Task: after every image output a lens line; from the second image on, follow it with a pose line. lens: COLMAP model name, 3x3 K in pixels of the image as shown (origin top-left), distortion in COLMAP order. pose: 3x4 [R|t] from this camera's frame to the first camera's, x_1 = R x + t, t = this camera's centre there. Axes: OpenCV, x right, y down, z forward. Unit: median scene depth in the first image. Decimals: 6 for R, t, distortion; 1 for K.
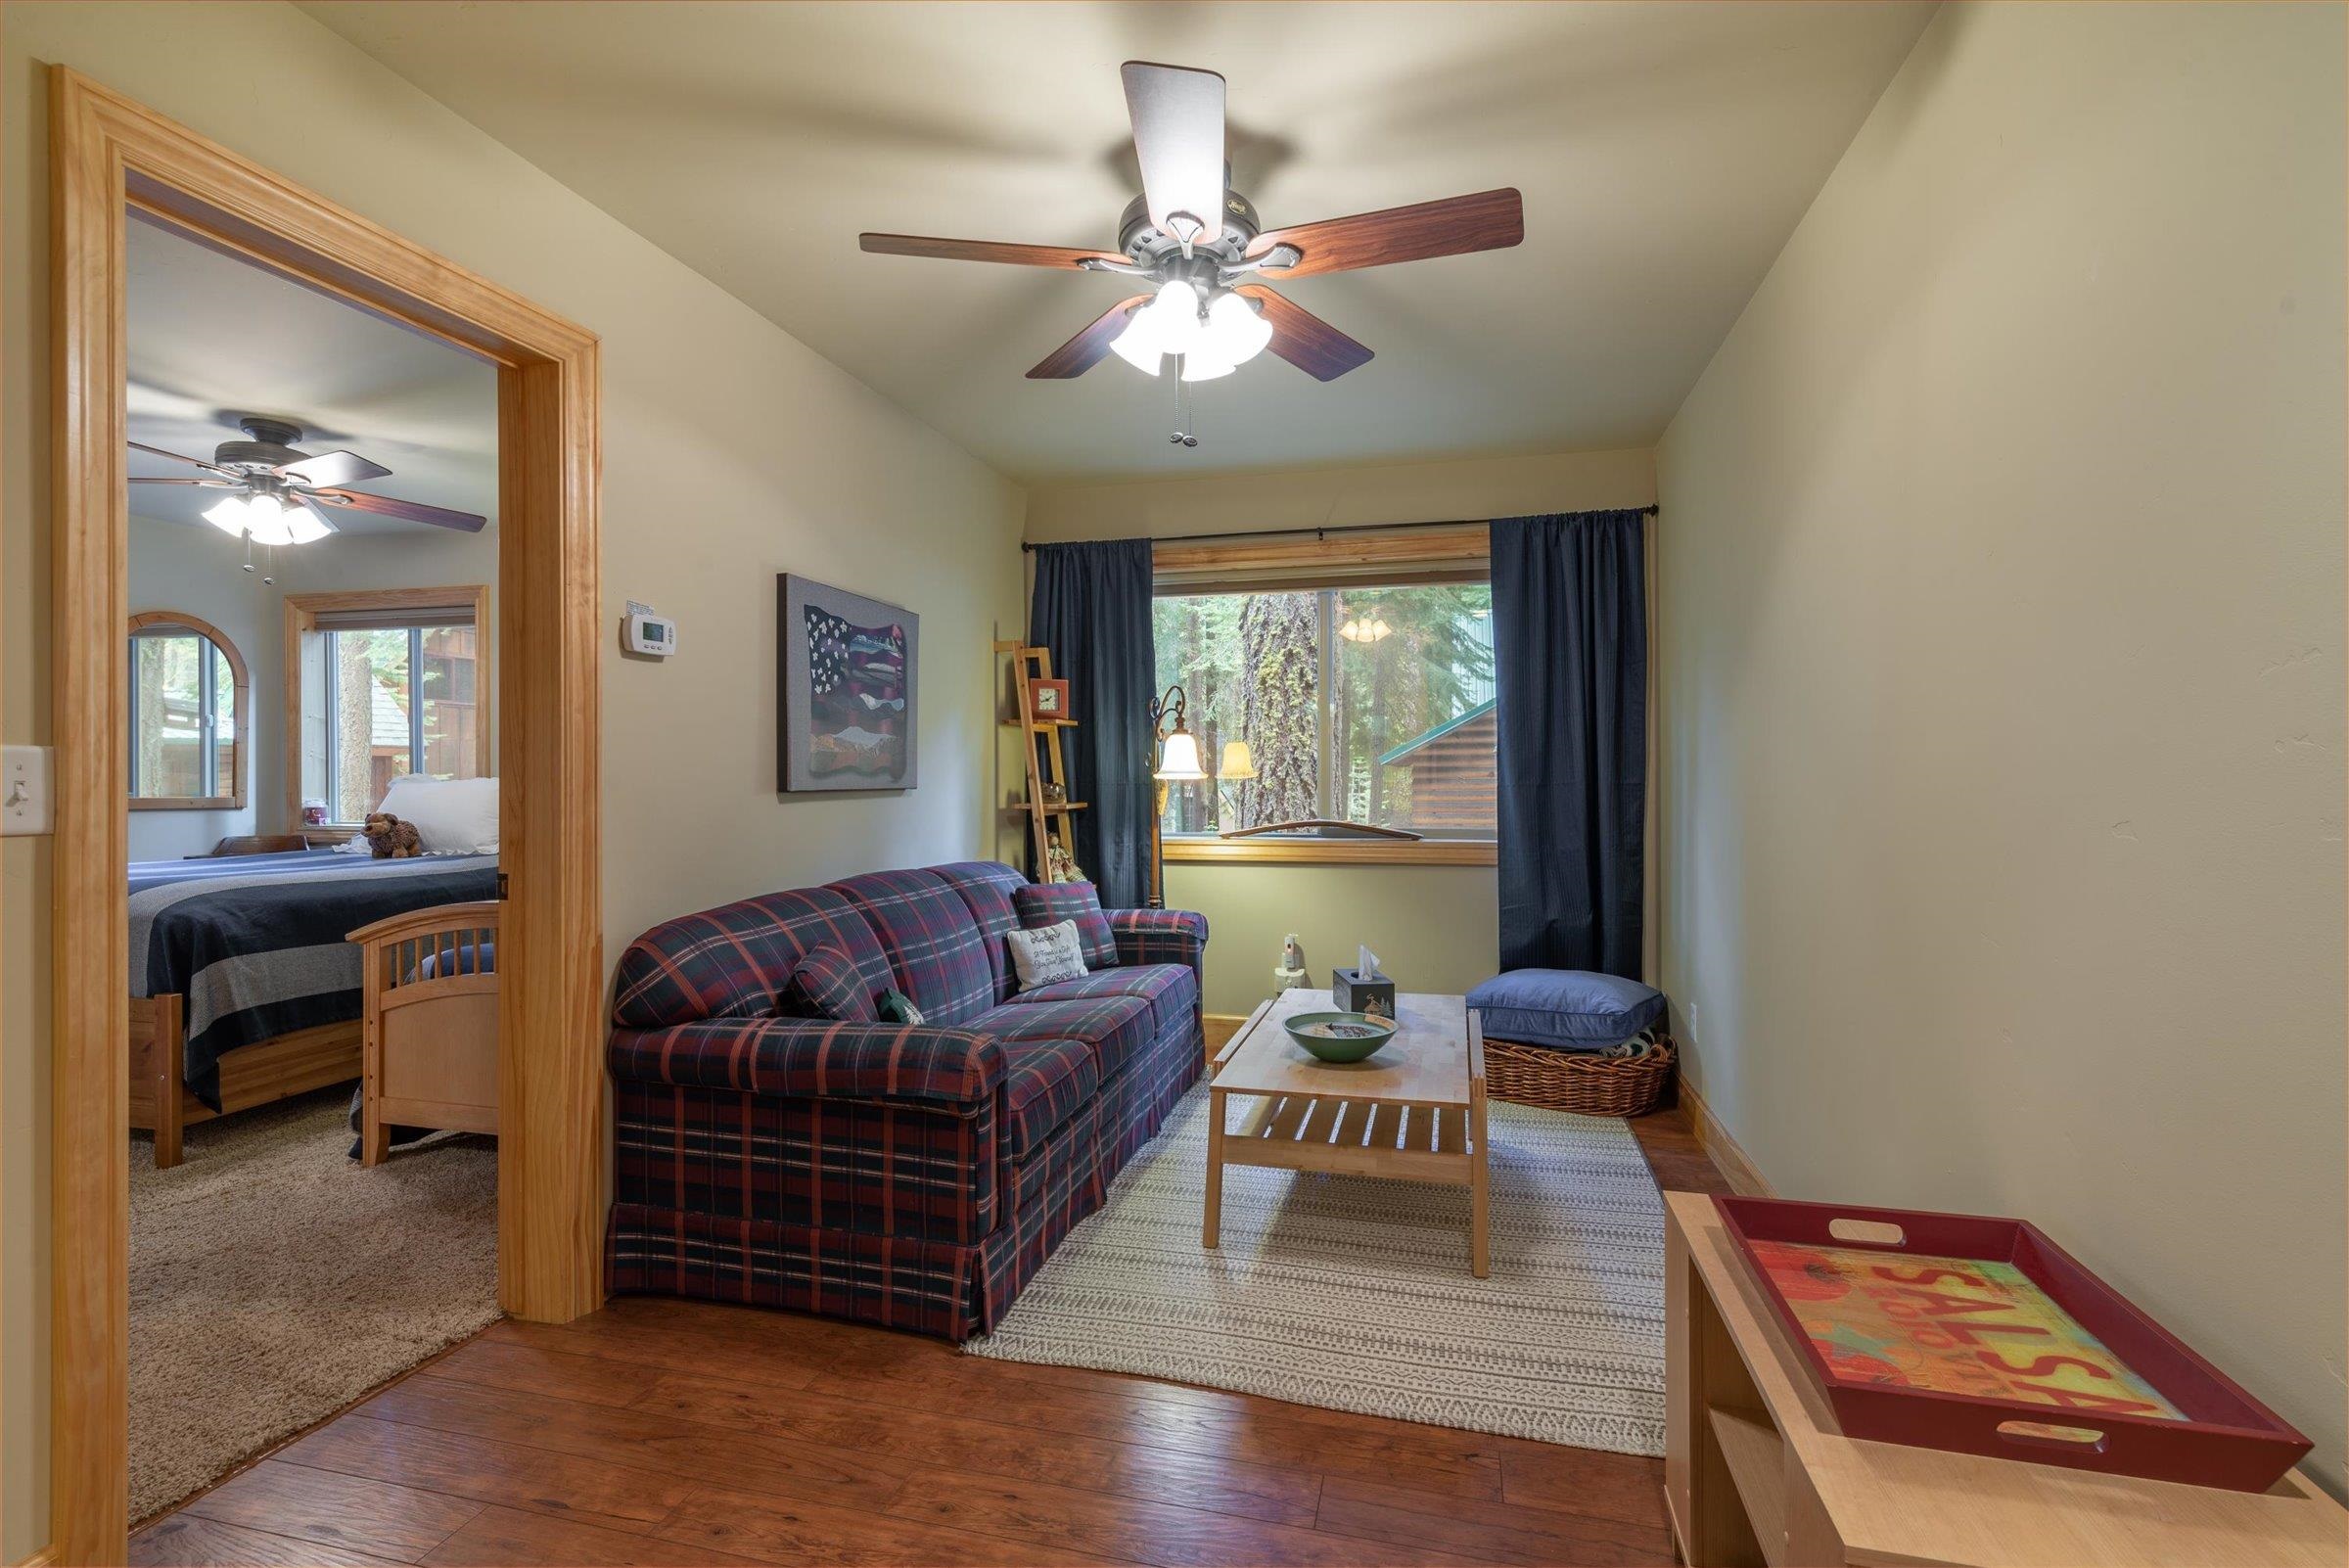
lens RADIAL K [[1062.0, 0, 1177.6], [0, 1062.0, 773.8], [0, 0, 1]] dist [0.007866, -0.003629]
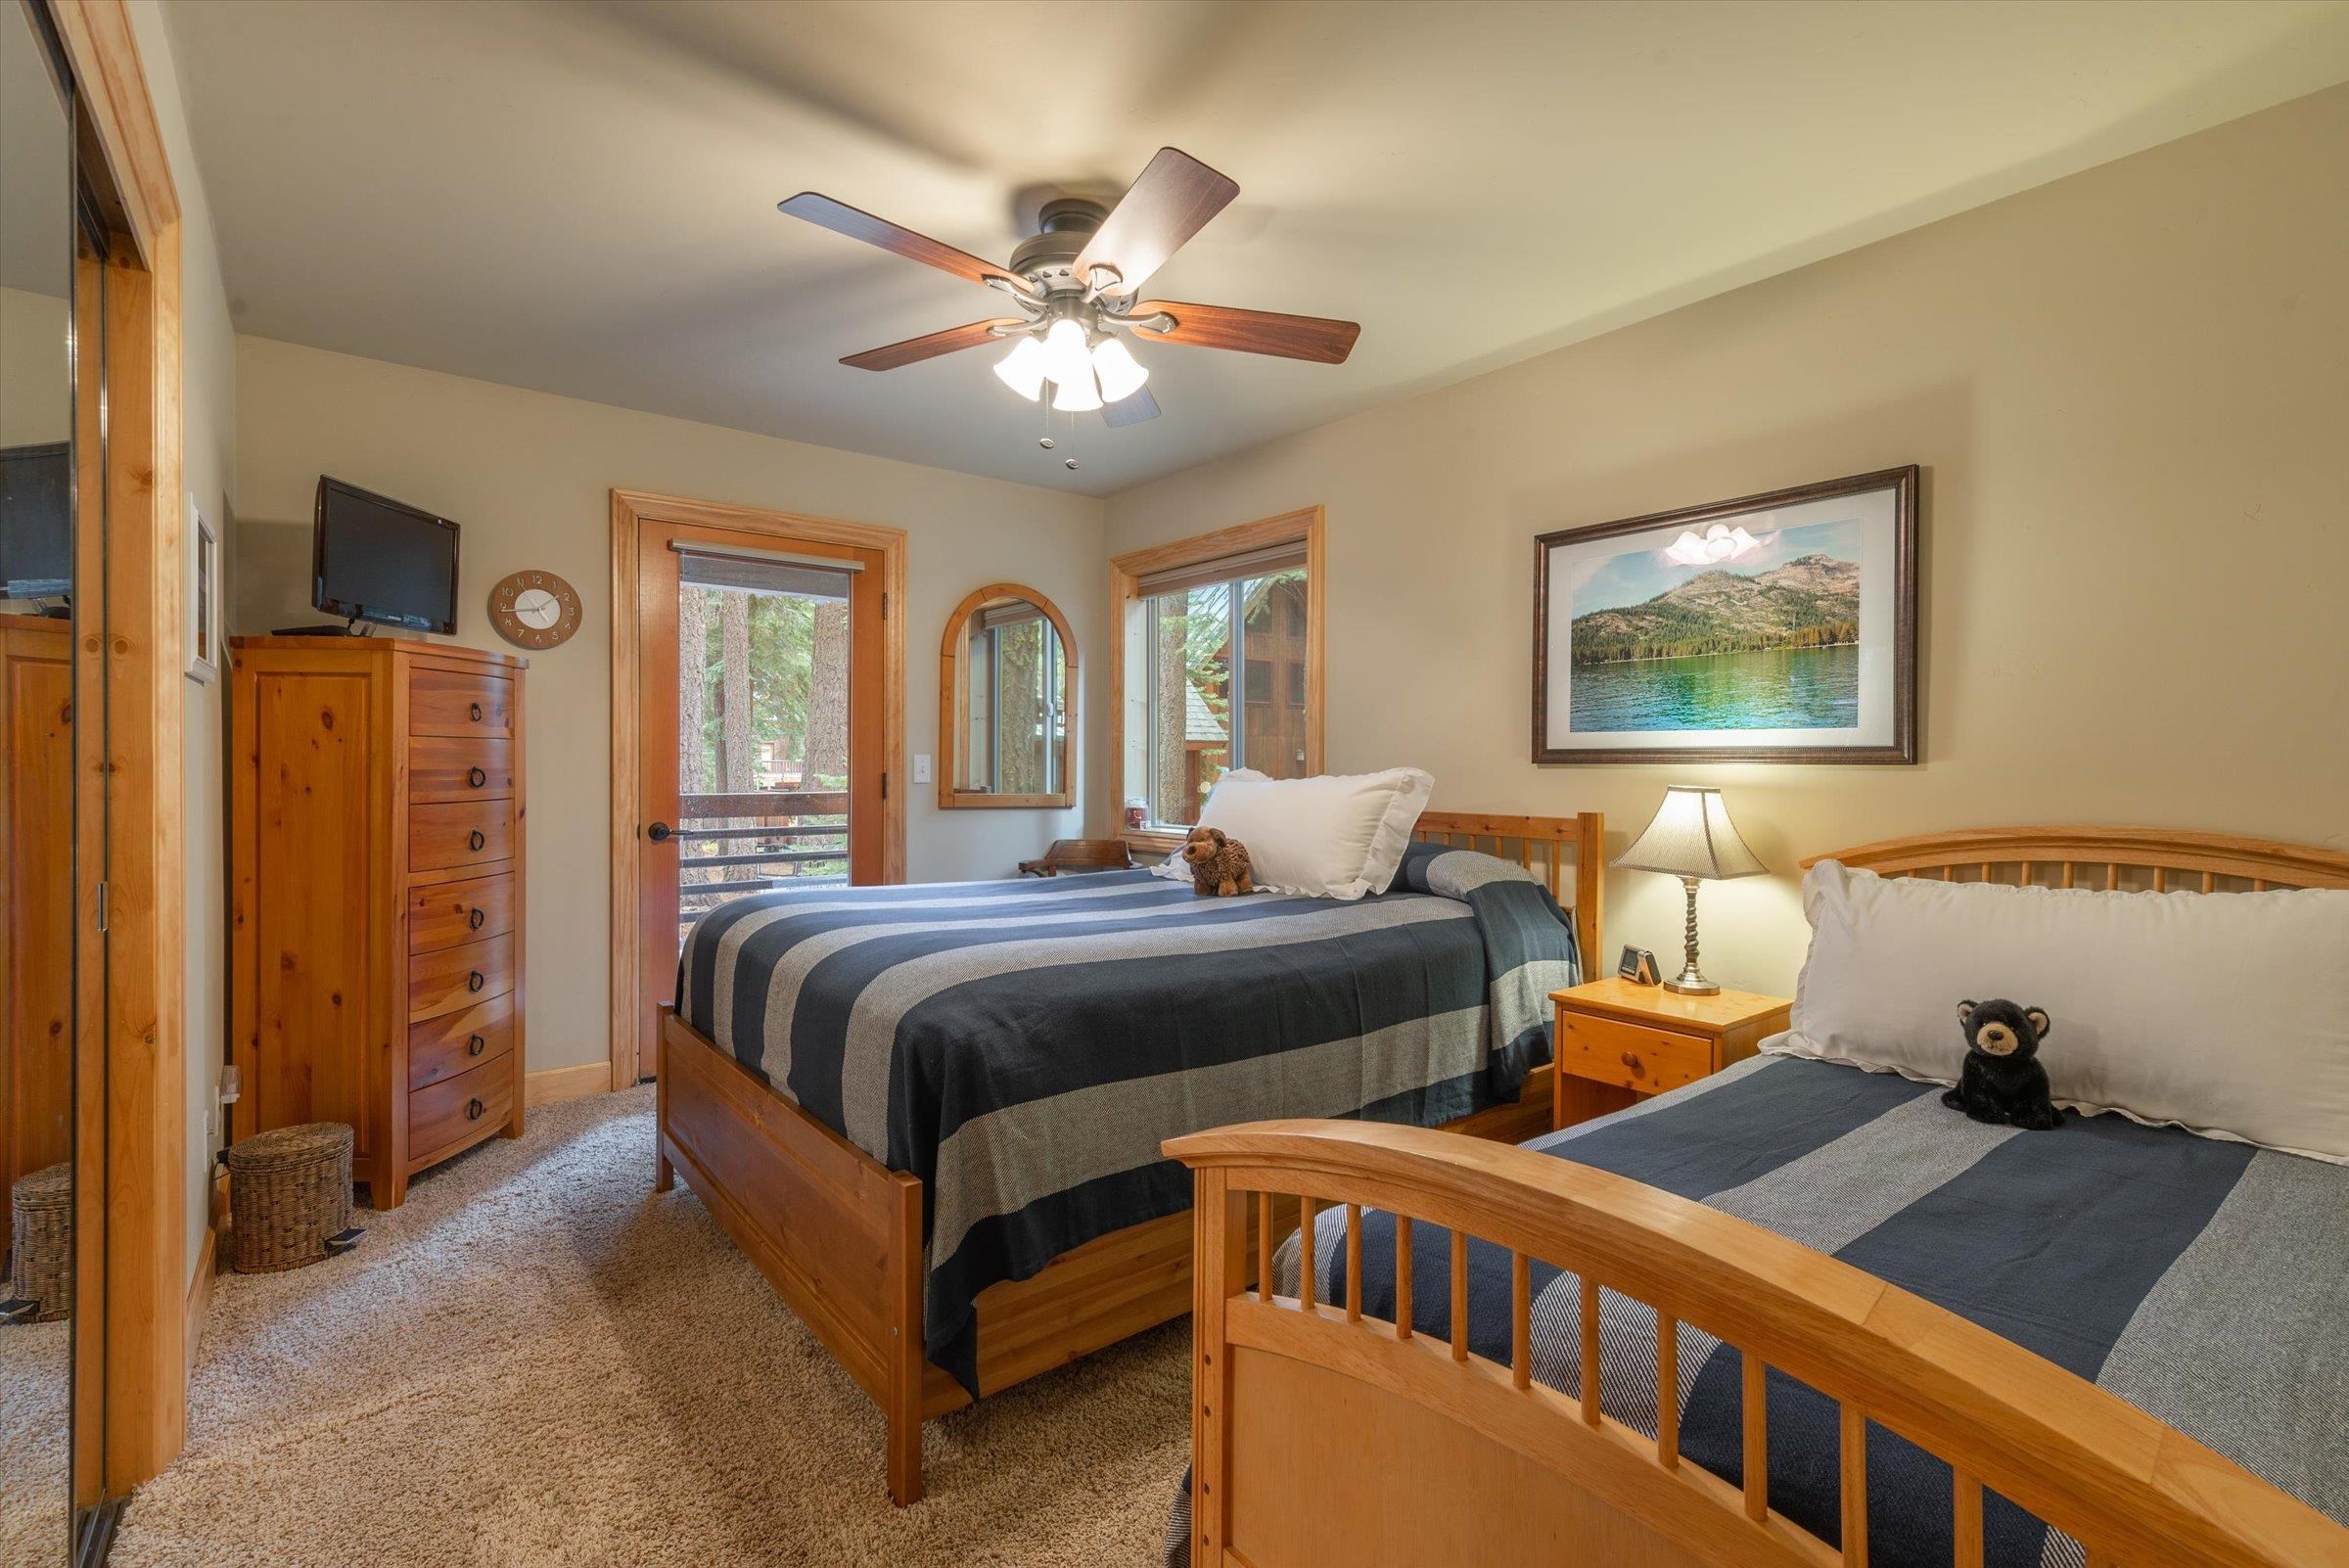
lens RADIAL K [[1062.0, 0, 1177.6], [0, 1062.0, 773.8], [0, 0, 1]] dist [0.007866, -0.003629]
pose [[0.794967, 0.009943, -0.606571, -0.427778], [-0.007083, 0.999950, 0.007109, -0.002417], [0.606611, -0.001355, 0.794997, 0.548848]]
